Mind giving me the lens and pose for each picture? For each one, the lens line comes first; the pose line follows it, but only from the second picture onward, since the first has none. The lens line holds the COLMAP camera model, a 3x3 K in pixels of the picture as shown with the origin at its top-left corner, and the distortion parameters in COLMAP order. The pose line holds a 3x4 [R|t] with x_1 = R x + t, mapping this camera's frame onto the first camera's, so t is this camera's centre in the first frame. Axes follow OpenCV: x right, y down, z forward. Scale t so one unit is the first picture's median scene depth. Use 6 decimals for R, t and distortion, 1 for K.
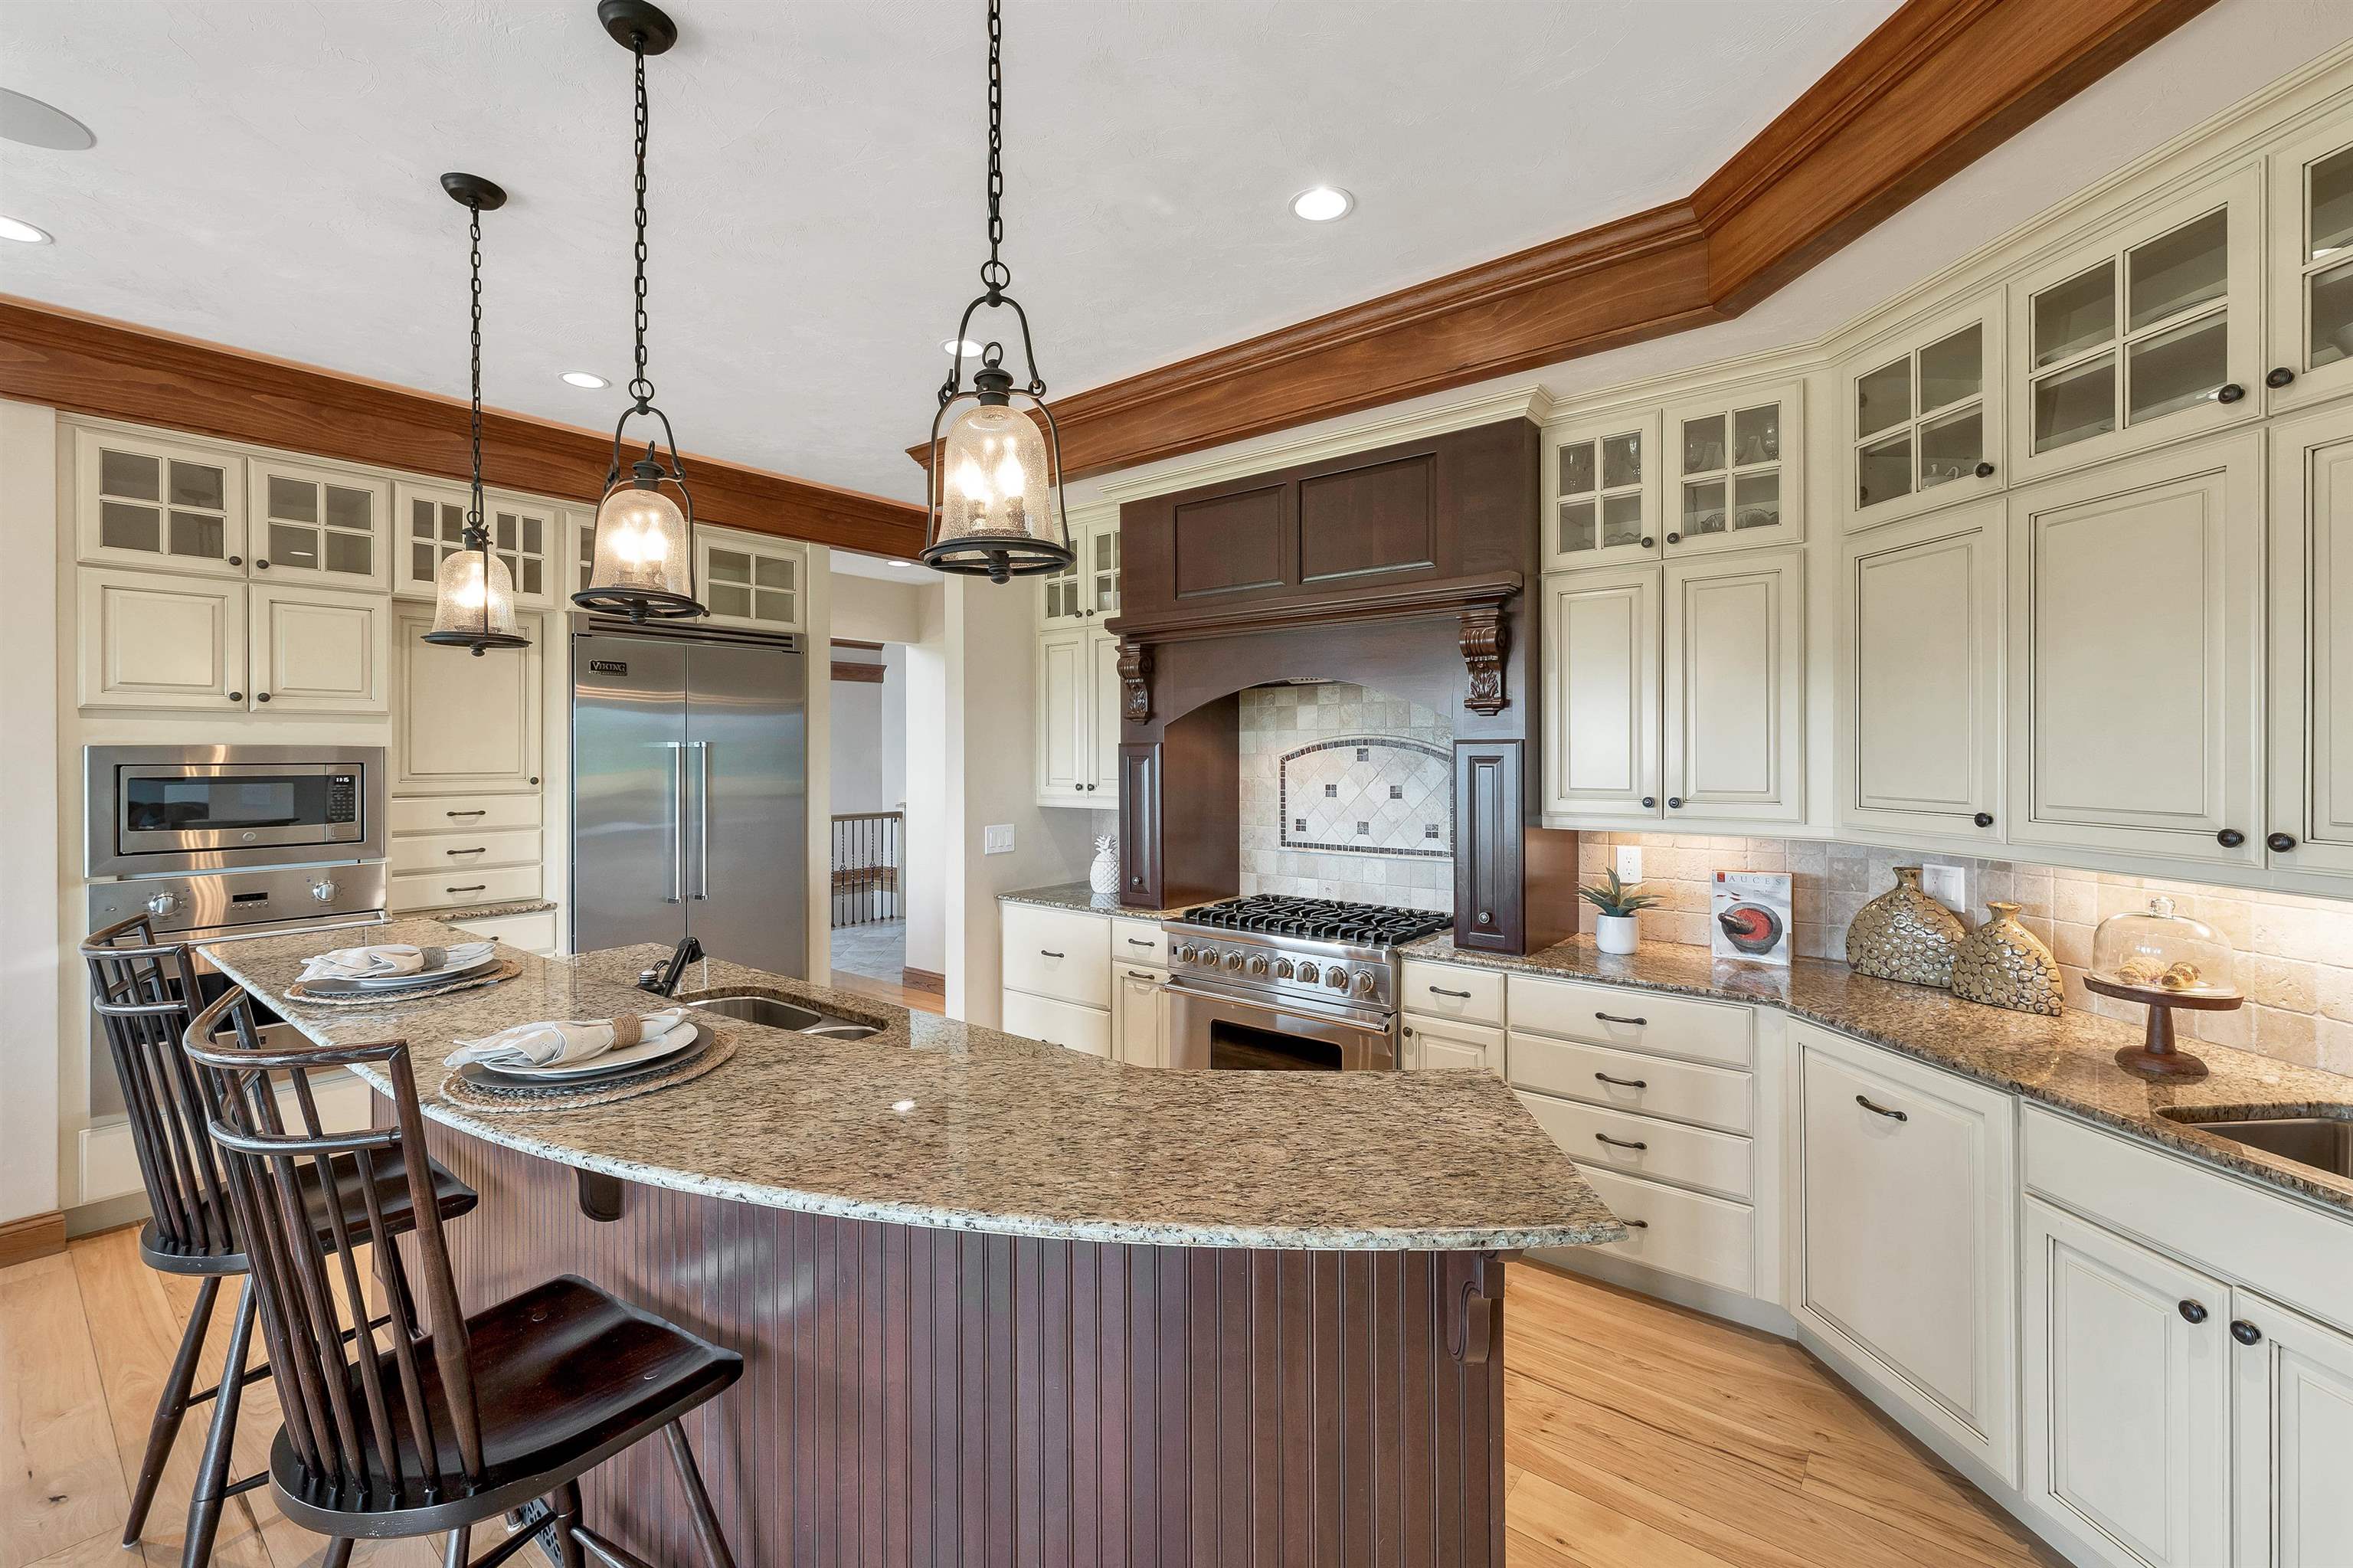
lens RADIAL K [[975.9, 0, 1168.9], [0, 975.9, 751.7], [0, 0, 1]] dist [0.005213, 0.000592]
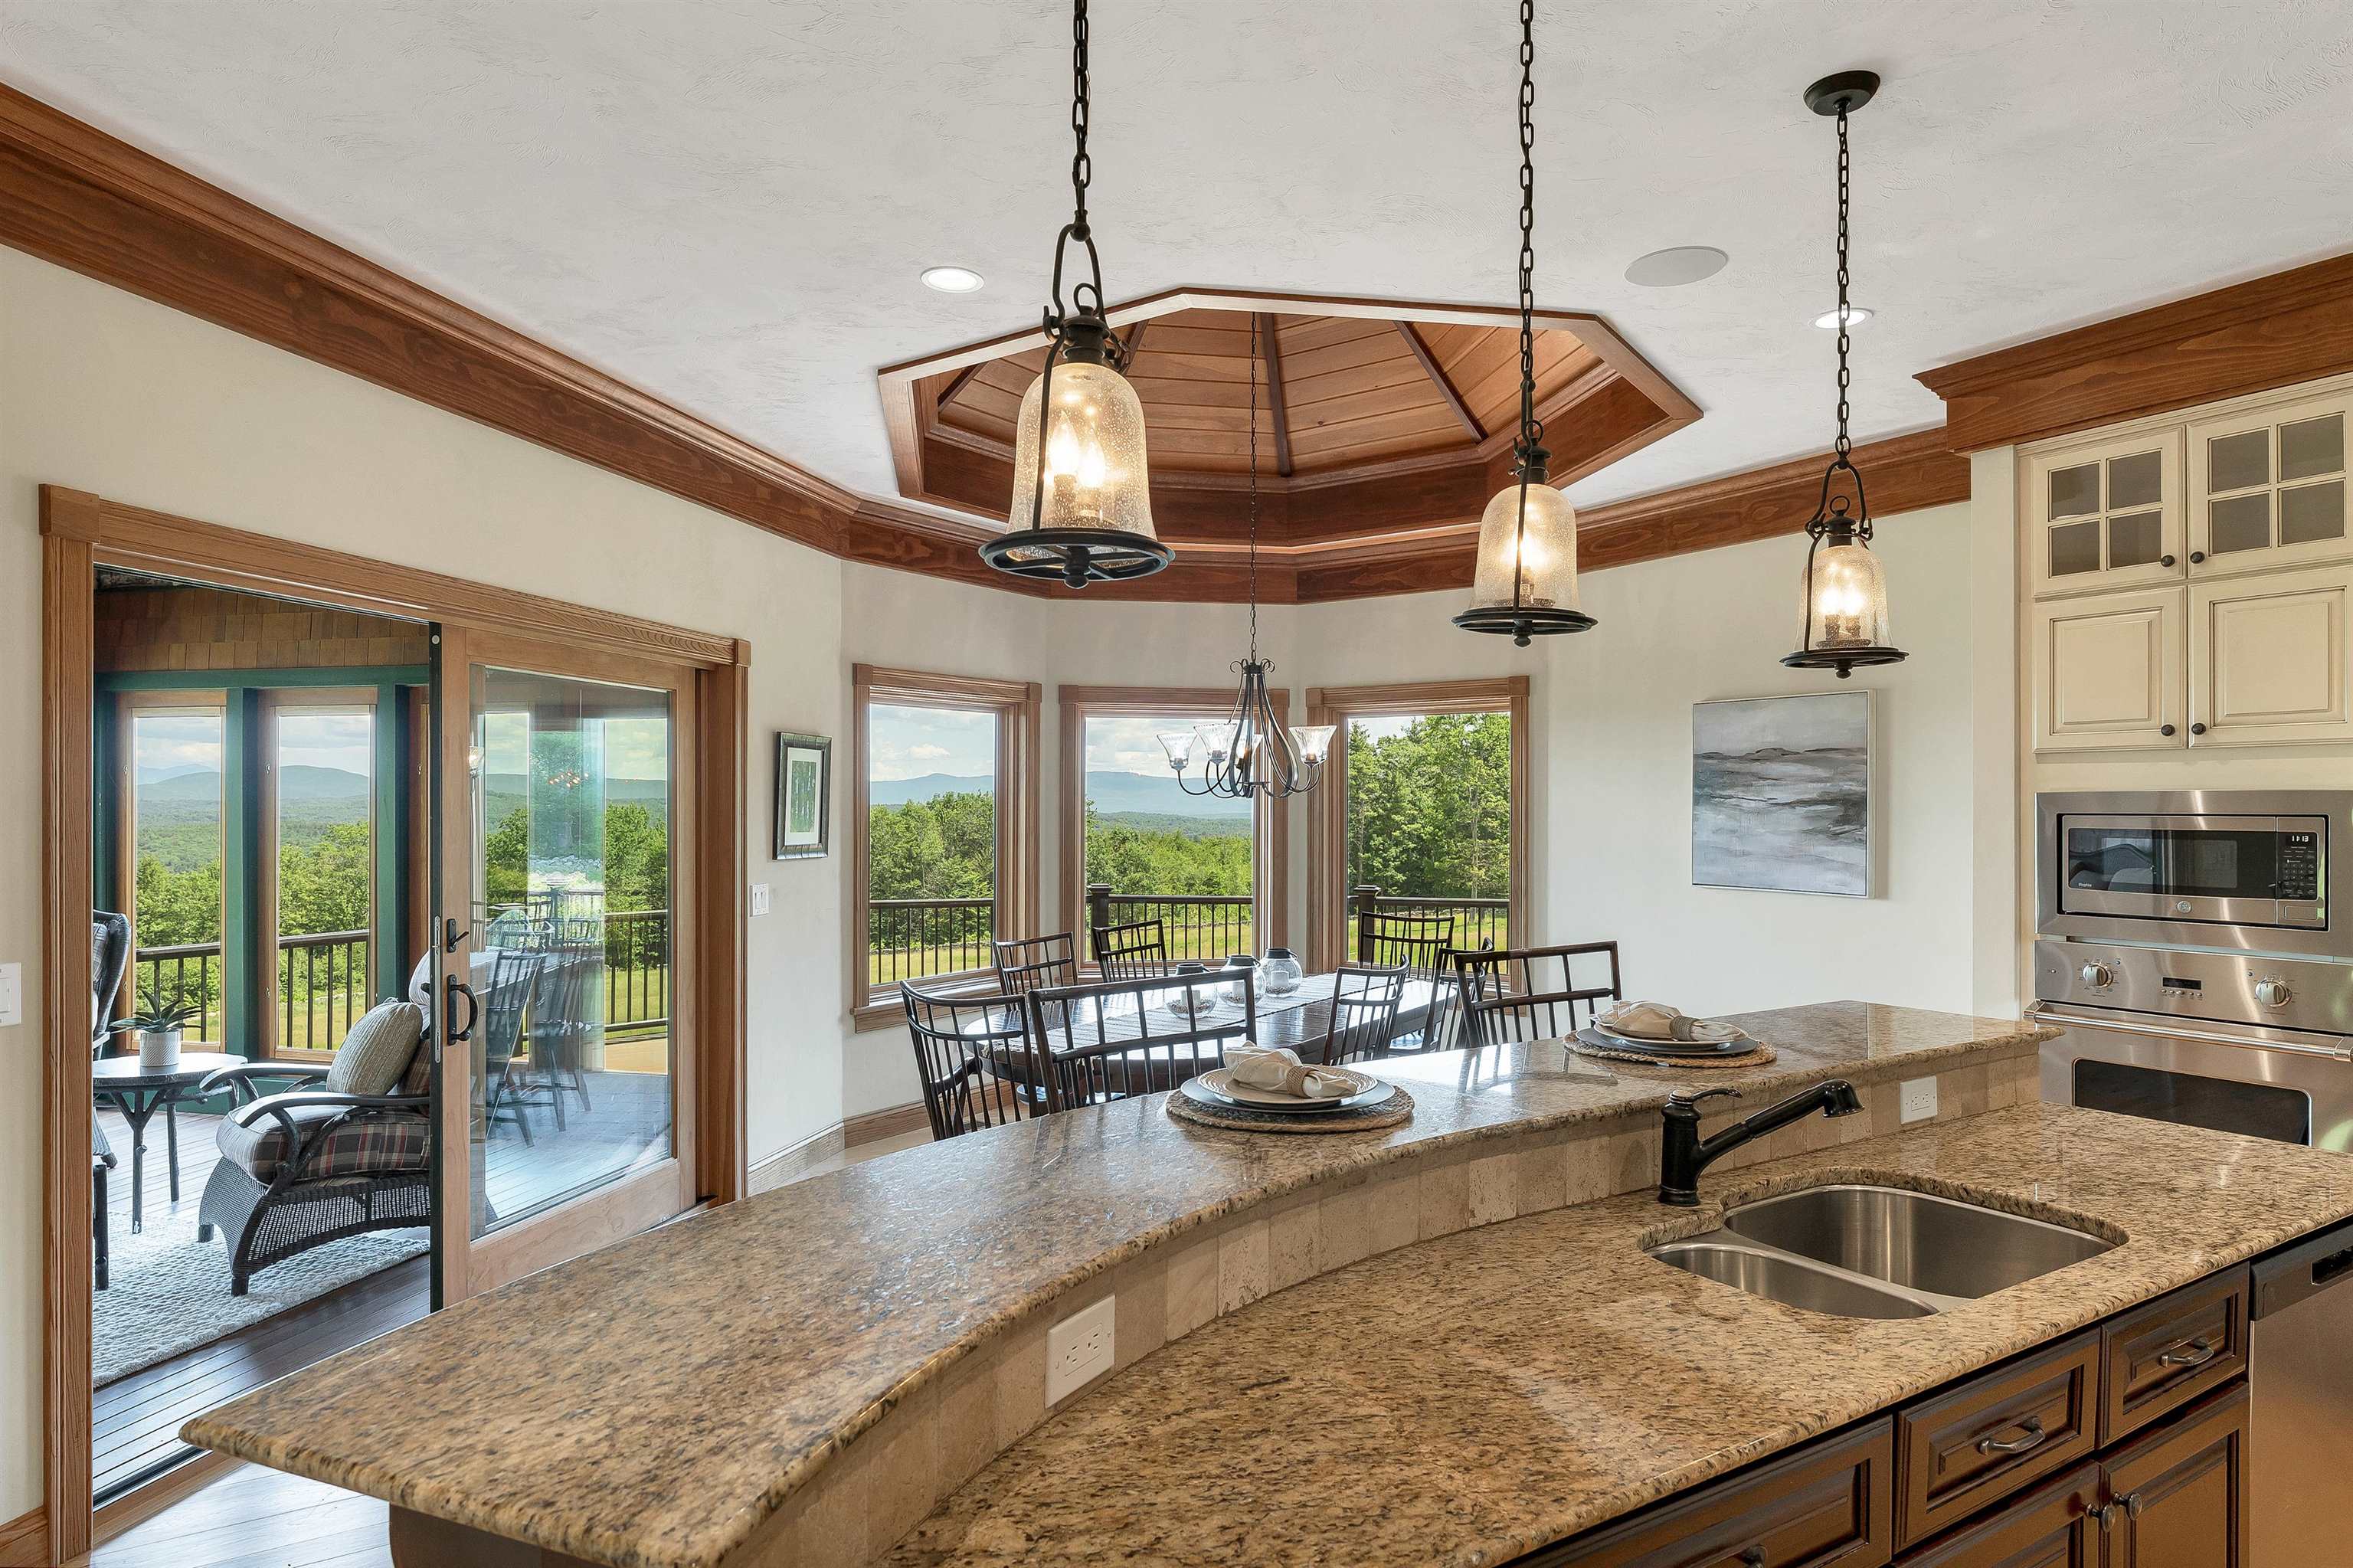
lens RADIAL K [[1345.7, 0, 1184.7], [0, 1345.7, 790.4], [0, 0, 1]] dist [-0.003141, 0.000144]
pose [[-0.325170, -0.009418, -0.945609, 0.345703], [0.002006, 0.999941, -0.010649, 0.002941], [0.945653, -0.005360, -0.325132, 0.597008]]
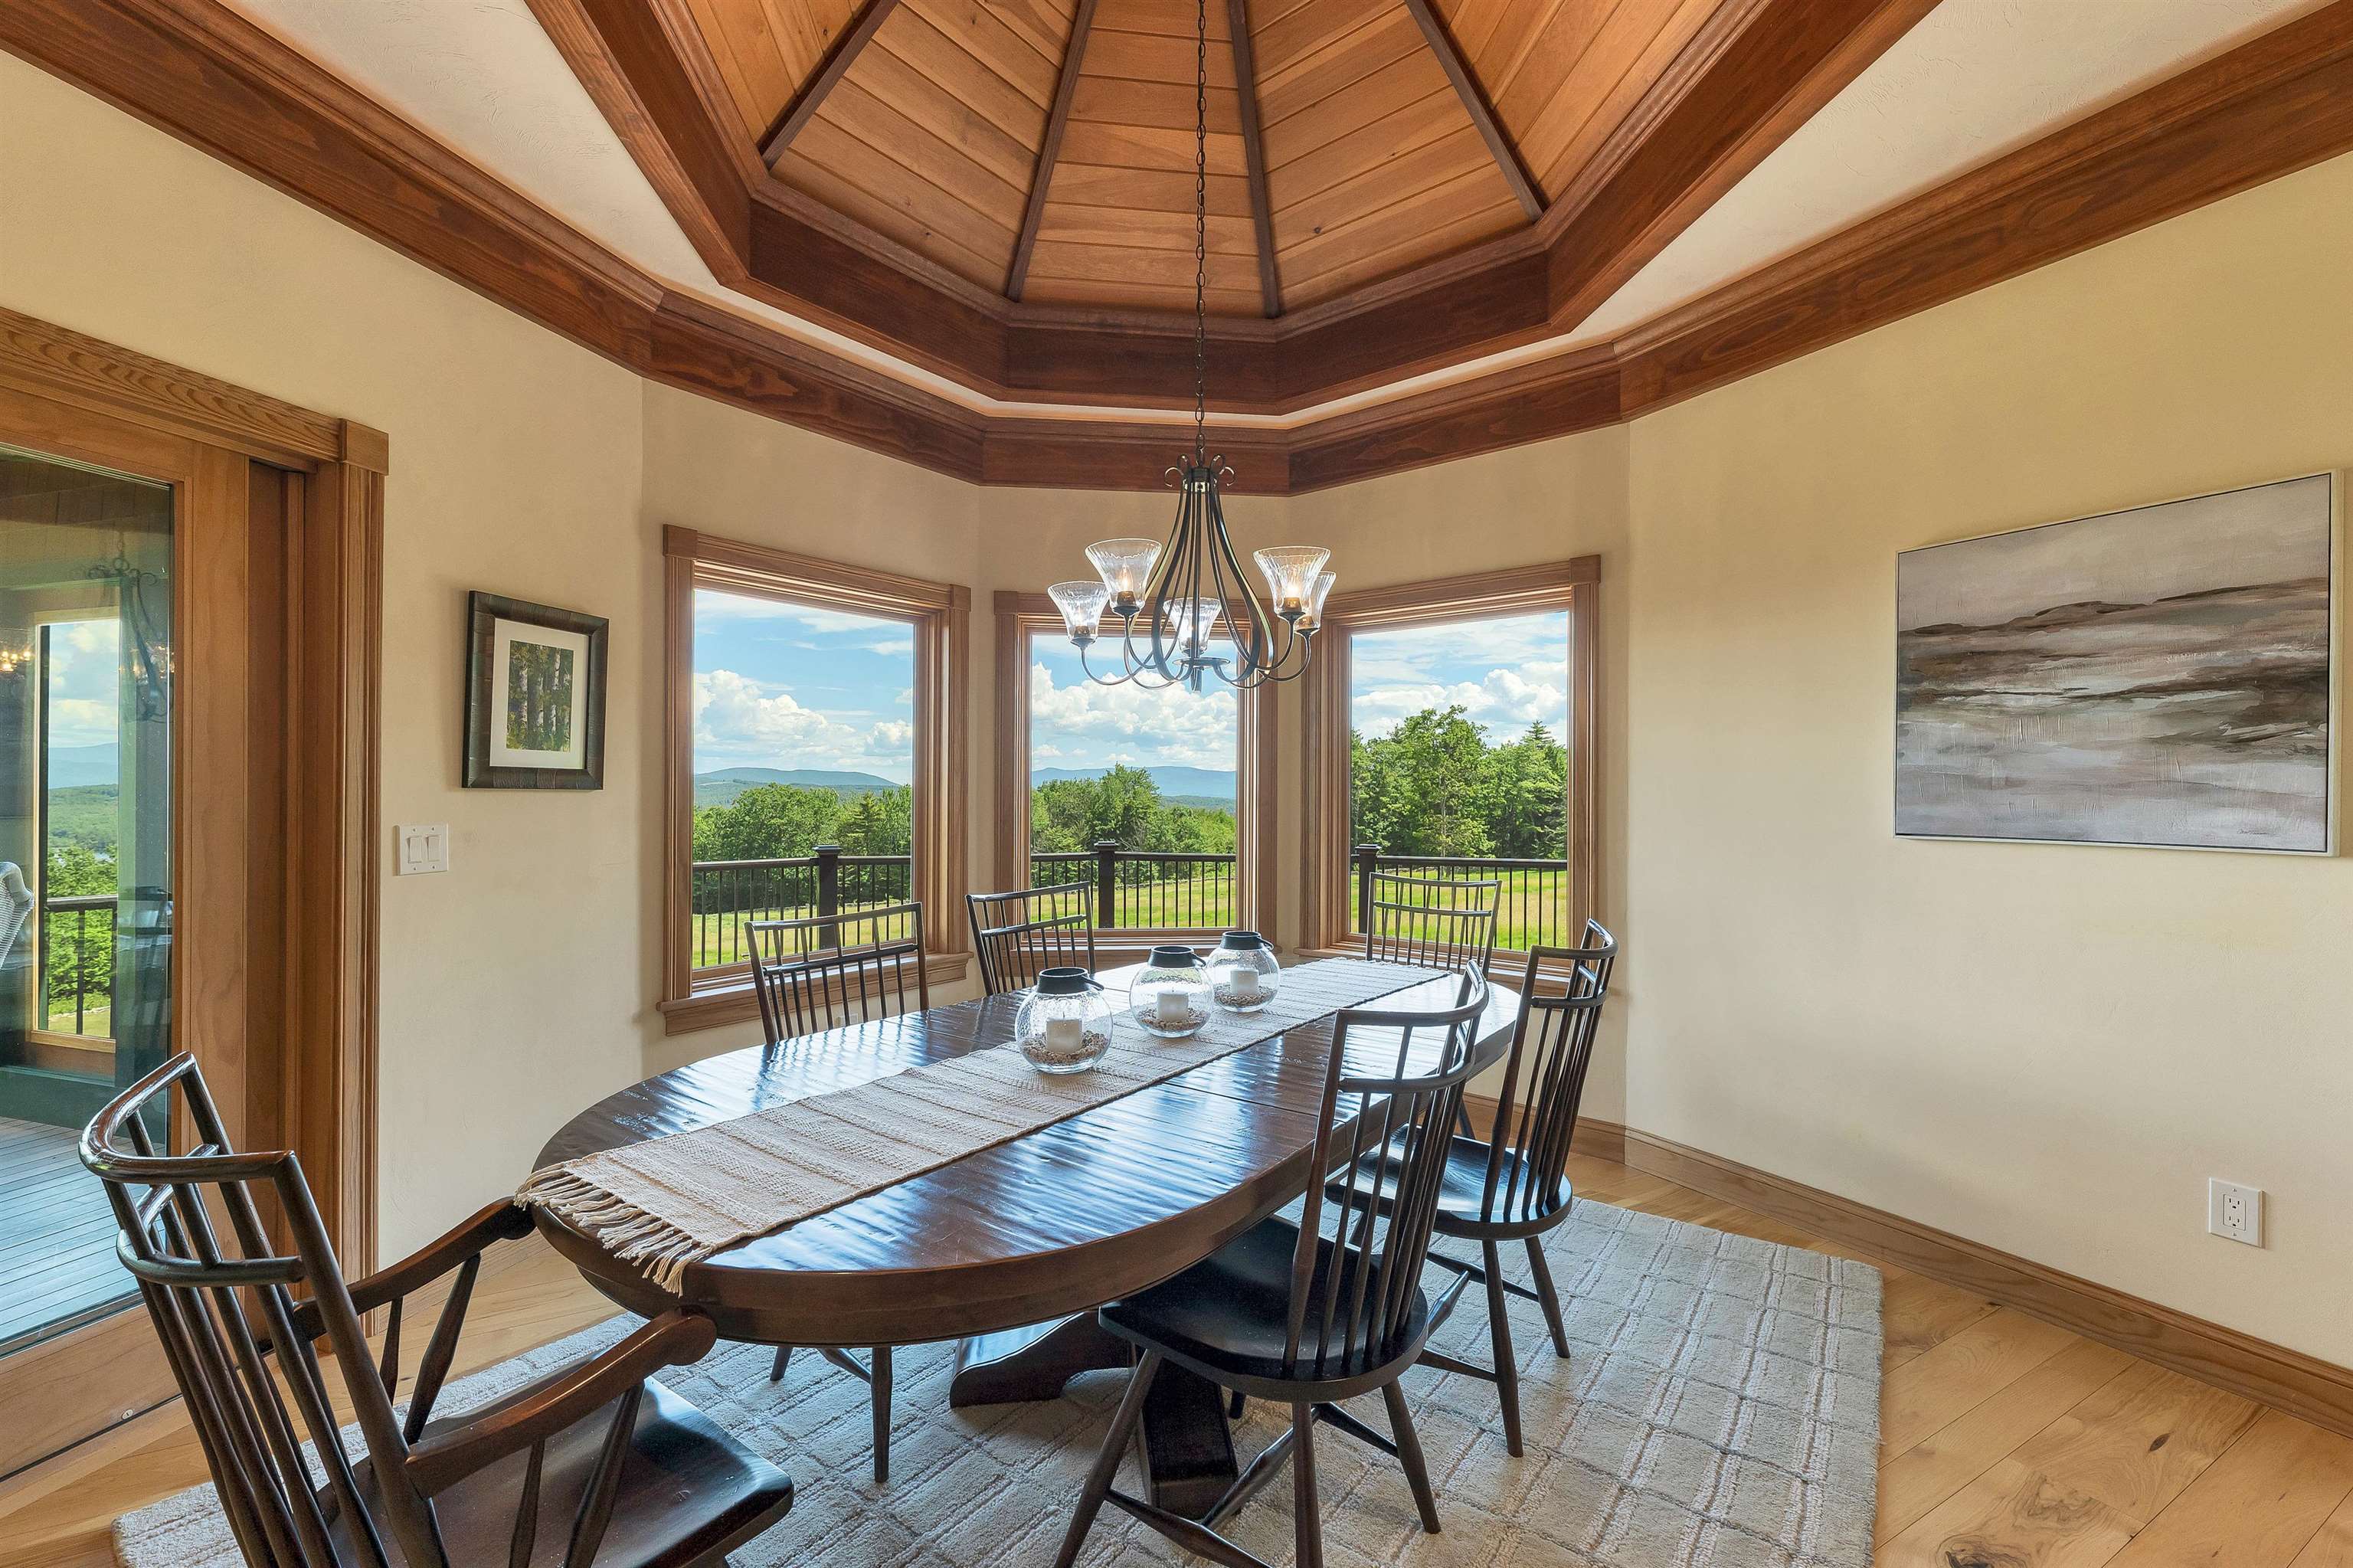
lens RADIAL K [[975.9, 0, 1179.5], [0, 975.9, 775.7], [0, 0, 1]] dist [0.005213, 0.000592]
pose [[-0.371499, -0.013540, -0.928335, -0.531224], [-0.000069, 0.999894, -0.014556, 0.069988], [0.928434, -0.005343, -0.371460, 0.403490]]
